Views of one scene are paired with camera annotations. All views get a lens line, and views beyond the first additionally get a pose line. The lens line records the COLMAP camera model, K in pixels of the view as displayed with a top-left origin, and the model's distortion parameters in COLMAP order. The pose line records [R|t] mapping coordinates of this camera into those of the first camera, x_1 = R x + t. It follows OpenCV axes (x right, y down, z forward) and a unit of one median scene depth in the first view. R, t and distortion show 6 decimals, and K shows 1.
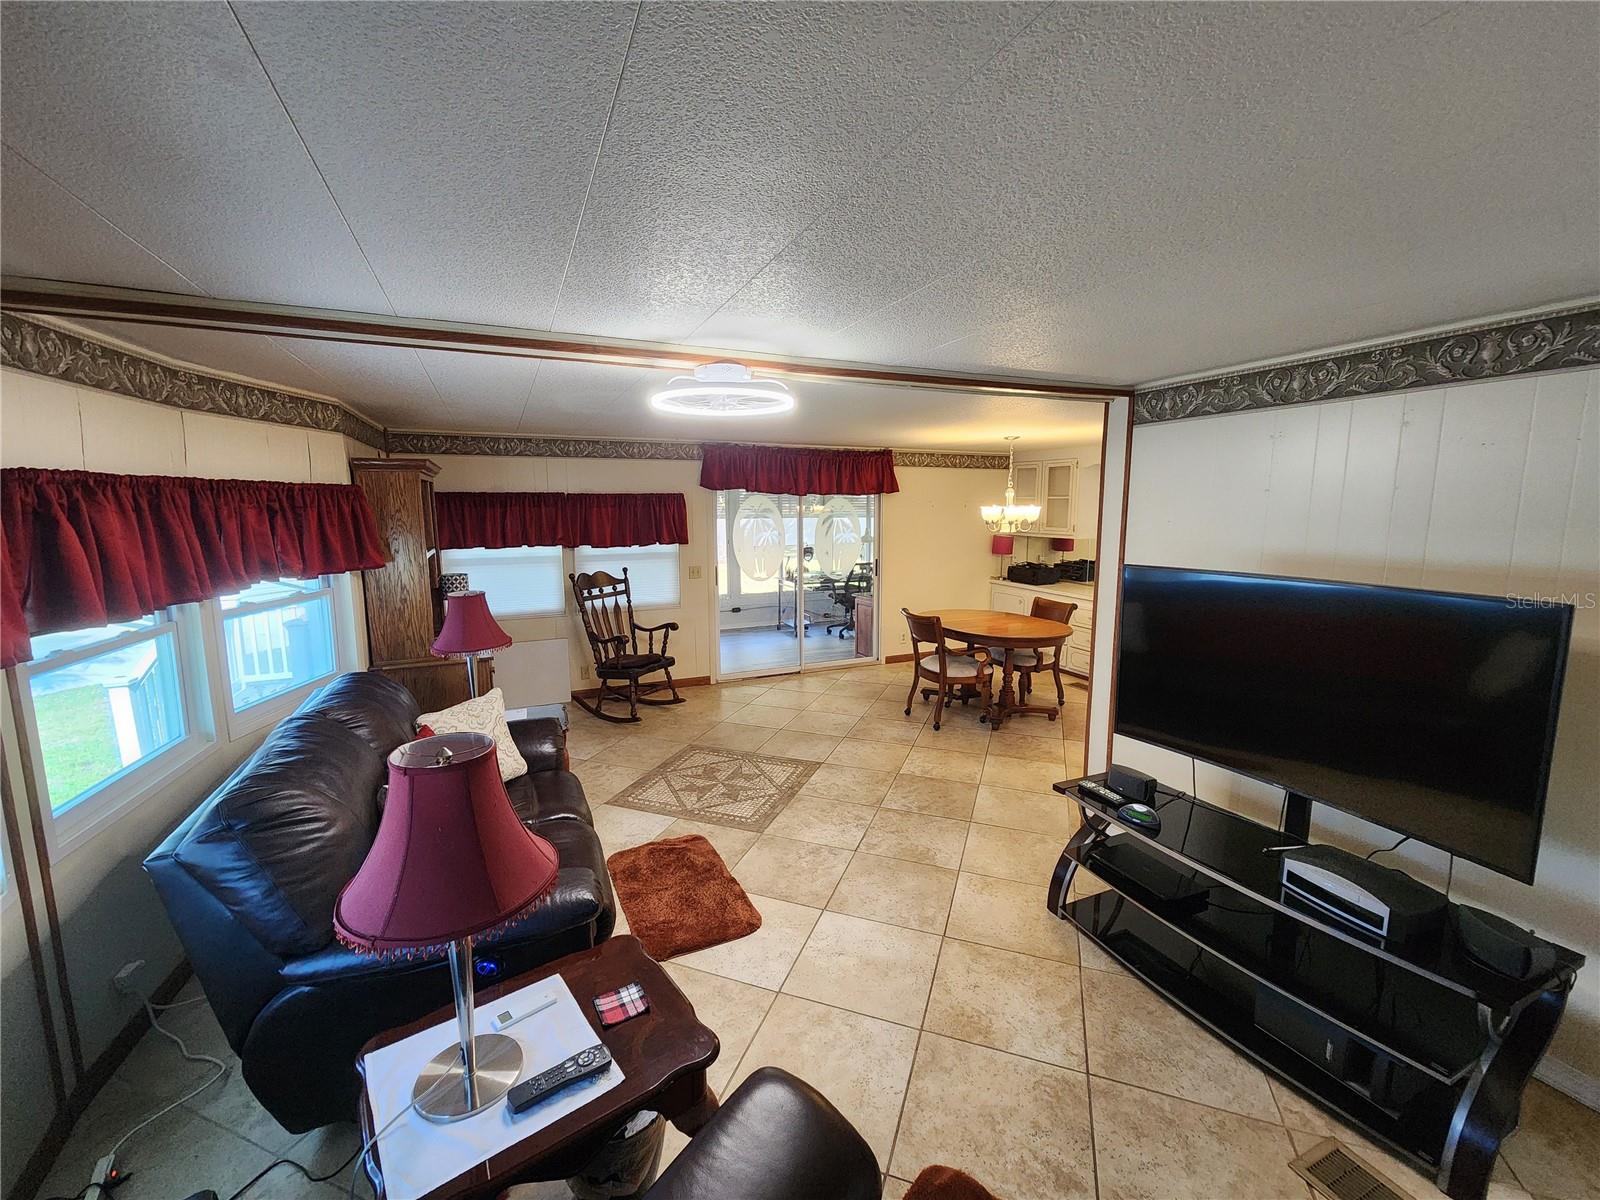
lens RADIAL K [[649.9, 0, 802.8], [0, 649.9, 597.5], [0, 0, 1]] dist [0.000062, -0.000814]
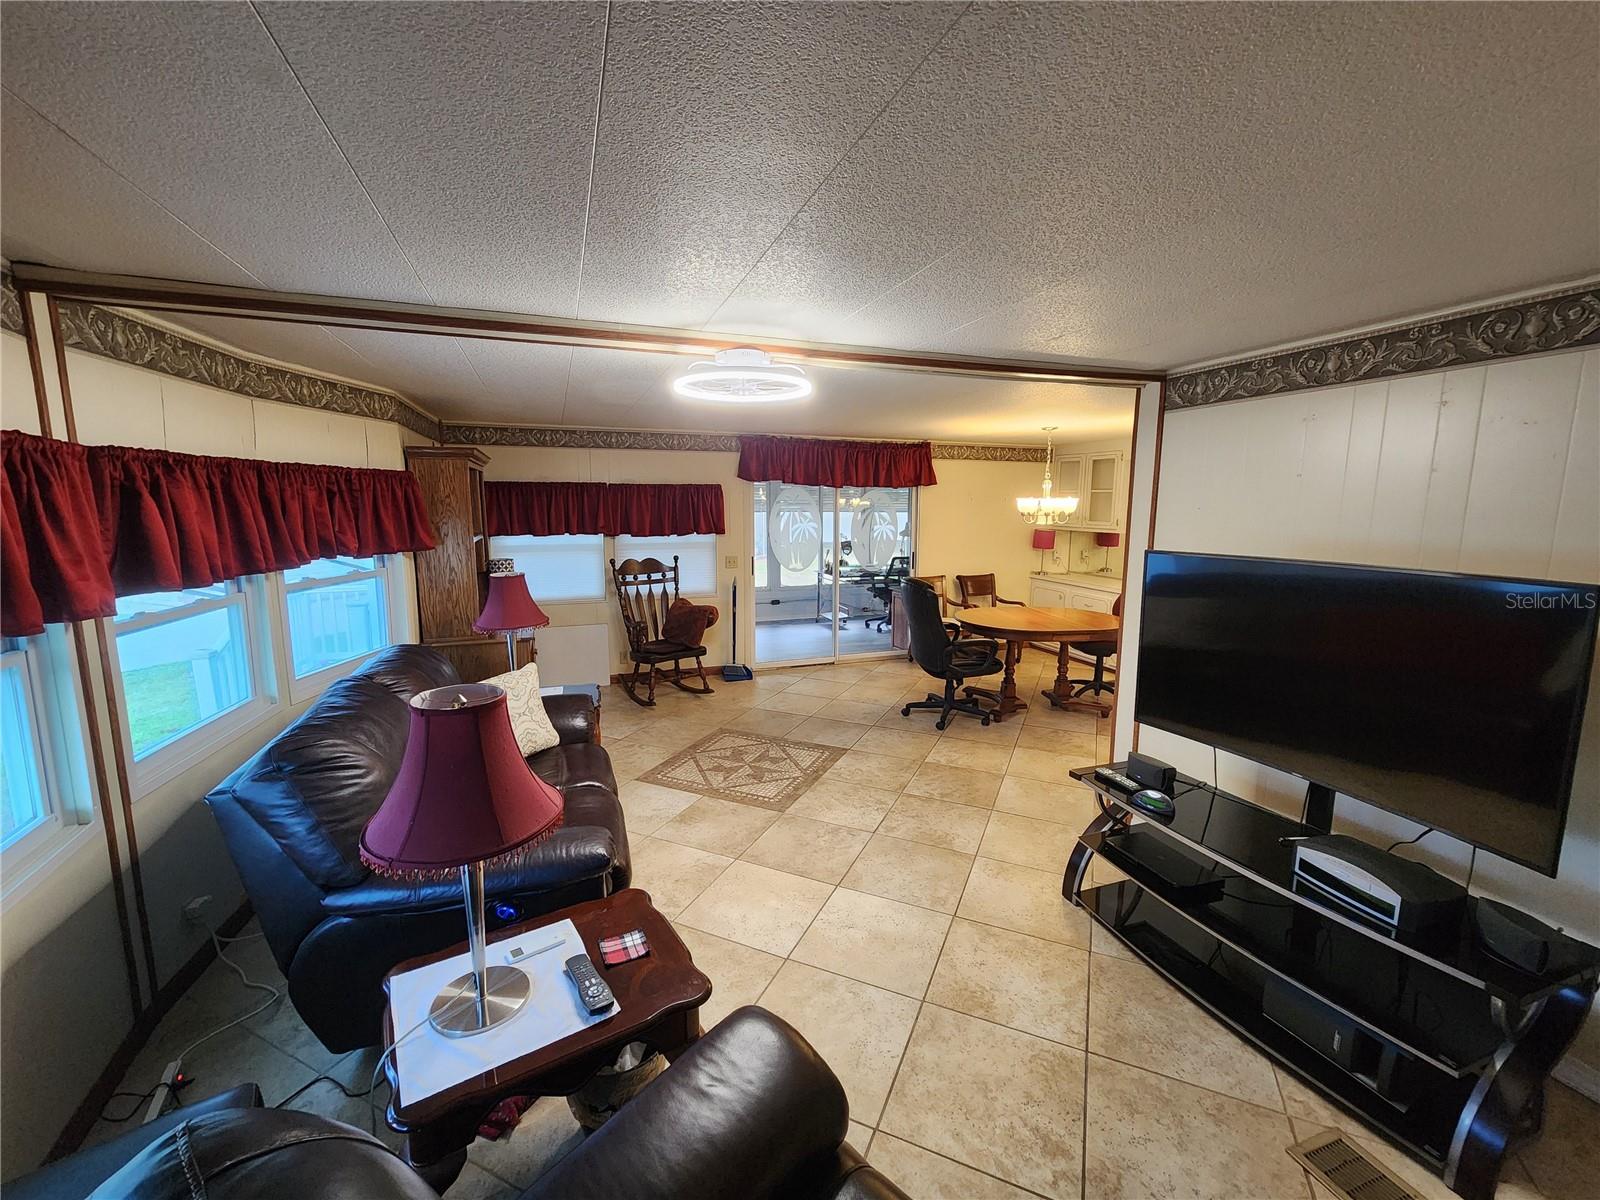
lens RADIAL K [[649.9, 0, 802.8], [0, 649.9, 597.5], [0, 0, 1]] dist [0.000062, -0.000814]
pose [[0.997386, 0.015406, -0.070594, 0.047491], [-0.015096, 0.999874, 0.004921, 0.025604], [0.070661, -0.003842, 0.997493, -0.023601]]
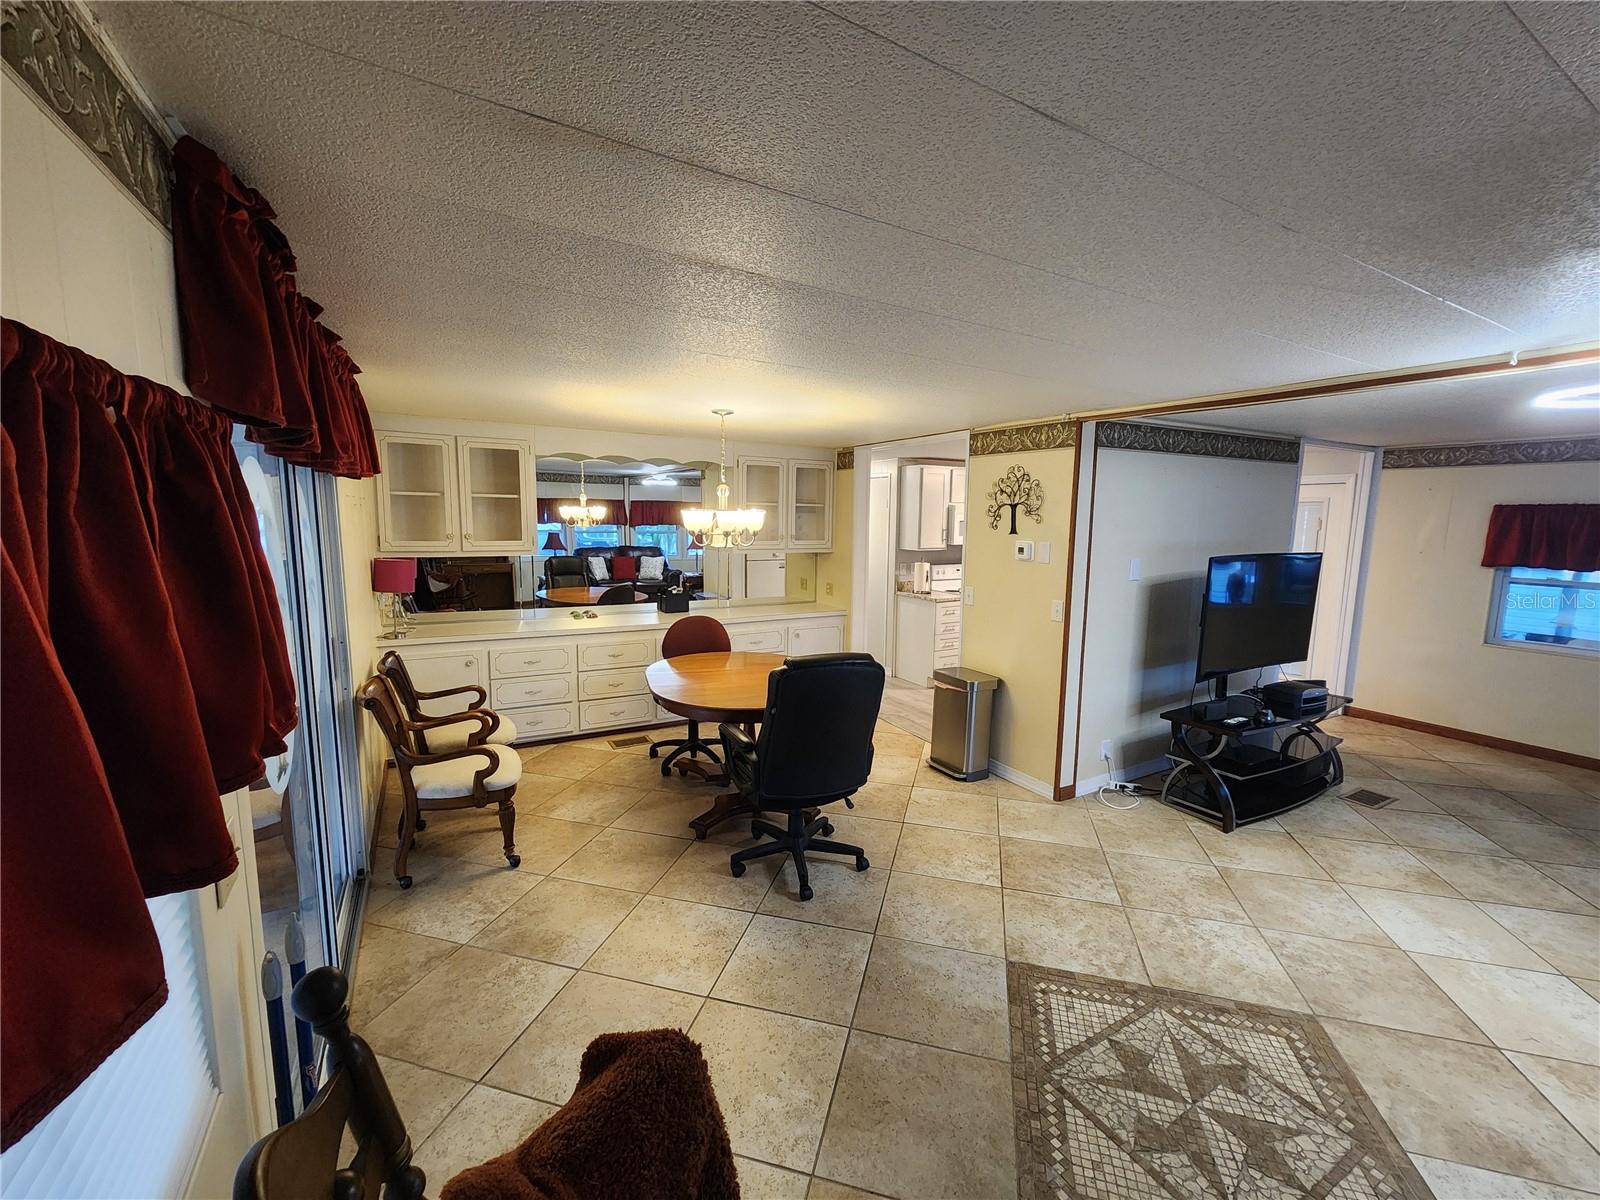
lens RADIAL K [[659.3, 0, 800.0], [0, 659.3, 600.0], [0, 0, 1]] dist [0.001612, 0.000180]
pose [[-0.082157, -0.127994, 0.988366, -0.856320], [0.128837, 0.982033, 0.137883, -0.279574], [-0.988257, 0.138666, -0.064190, 2.060461]]
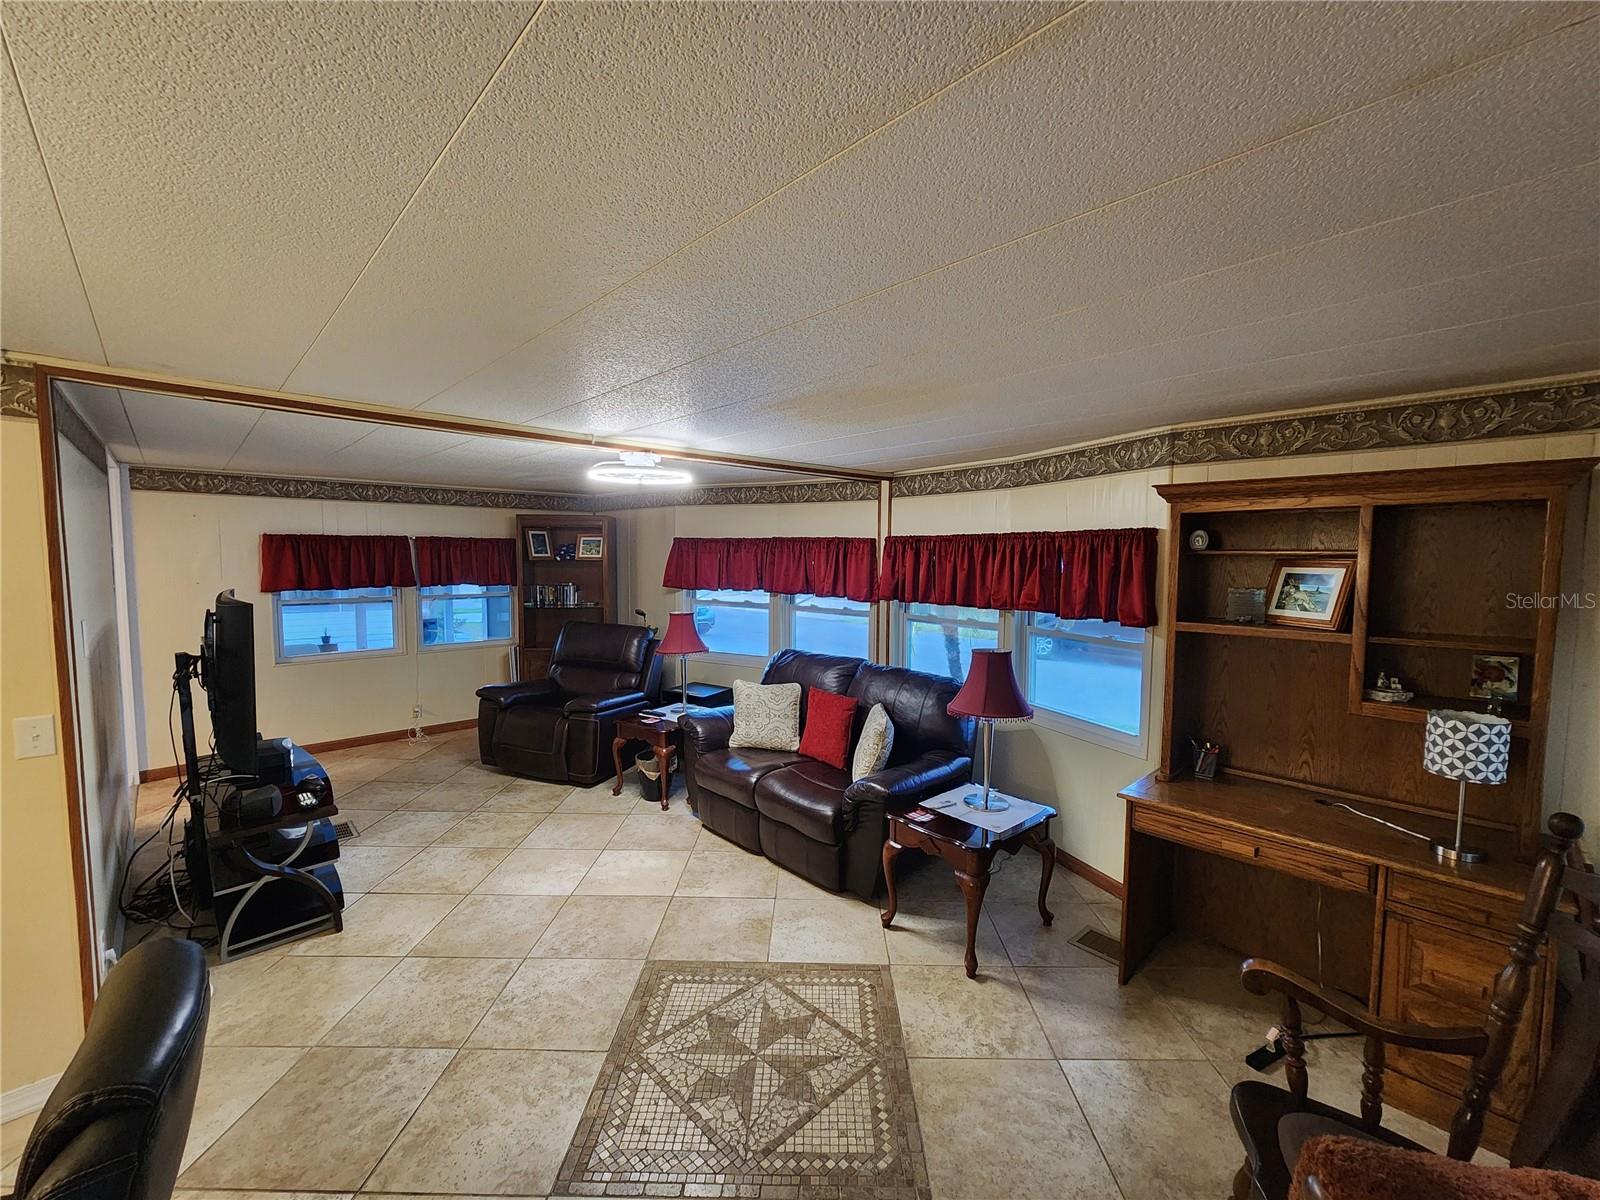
lens RADIAL K [[661.3, 0, 804.6], [0, 661.3, 600.0], [0, 0, 1]] dist [-0.001720, 0.001083]
pose [[-0.944424, 0.019871, -0.328128, 0.015493], [-0.051081, 0.977176, 0.206198, -0.332358], [0.324736, 0.211500, -0.921854, 2.360900]]
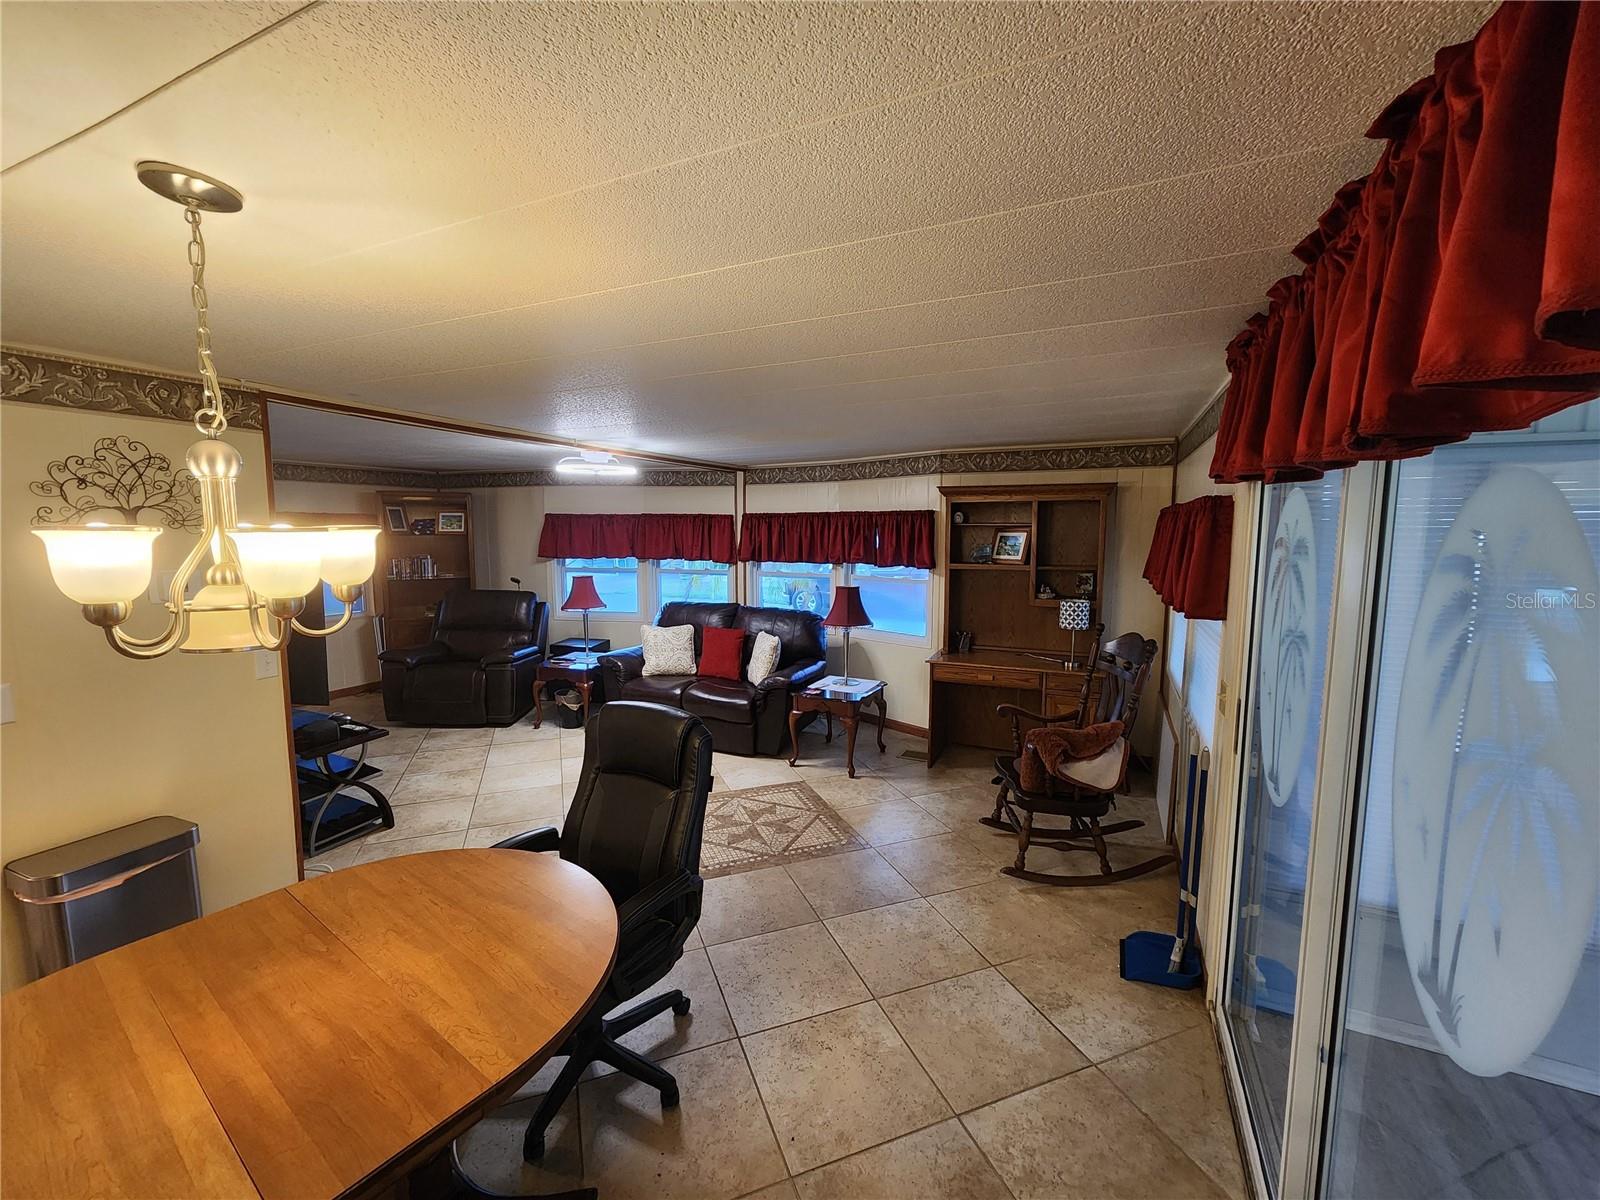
lens RADIAL K [[661.3, 0, 804.6], [0, 661.3, 600.0], [0, 0, 1]] dist [-0.001720, 0.001083]
pose [[-0.751463, 0.073880, -0.655625, 0.669336], [-0.093956, 0.971600, 0.217176, -0.381409], [0.653051, 0.224800, -0.723180, 2.706269]]
